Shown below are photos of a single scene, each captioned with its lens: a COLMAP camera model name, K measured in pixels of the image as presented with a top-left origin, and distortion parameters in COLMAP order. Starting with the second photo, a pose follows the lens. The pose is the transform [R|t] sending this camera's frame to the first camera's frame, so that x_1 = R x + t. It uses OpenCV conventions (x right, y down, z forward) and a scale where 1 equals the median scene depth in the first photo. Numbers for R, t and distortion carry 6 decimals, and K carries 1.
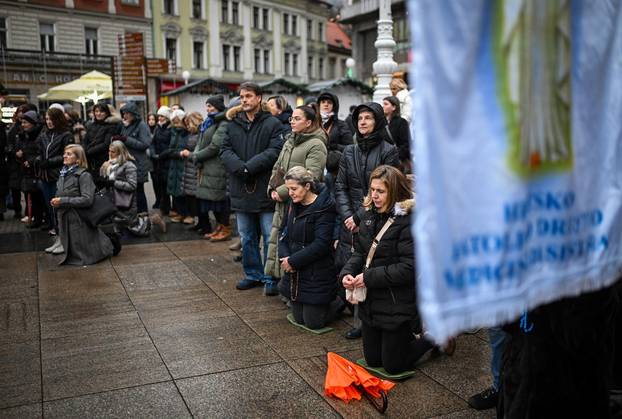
lens RADIAL K [[616.7, 0, 310.5], [0, 616.7, 194.2], [0, 0, 1]] dist [-0.011180, 0.011841]
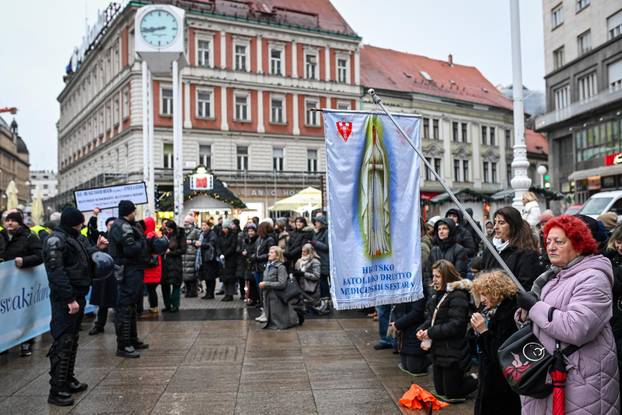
lens RADIAL K [[605.2, 0, 311.0], [0, 605.2, 207.5], [0, 0, 1]] dist [-0.006766, 0.009715]
pose [[0.937612, -0.020652, -0.347069, 0.156641], [-0.030193, 0.989627, -0.140452, 0.022042], [0.346369, 0.142169, 0.927263, -0.255669]]
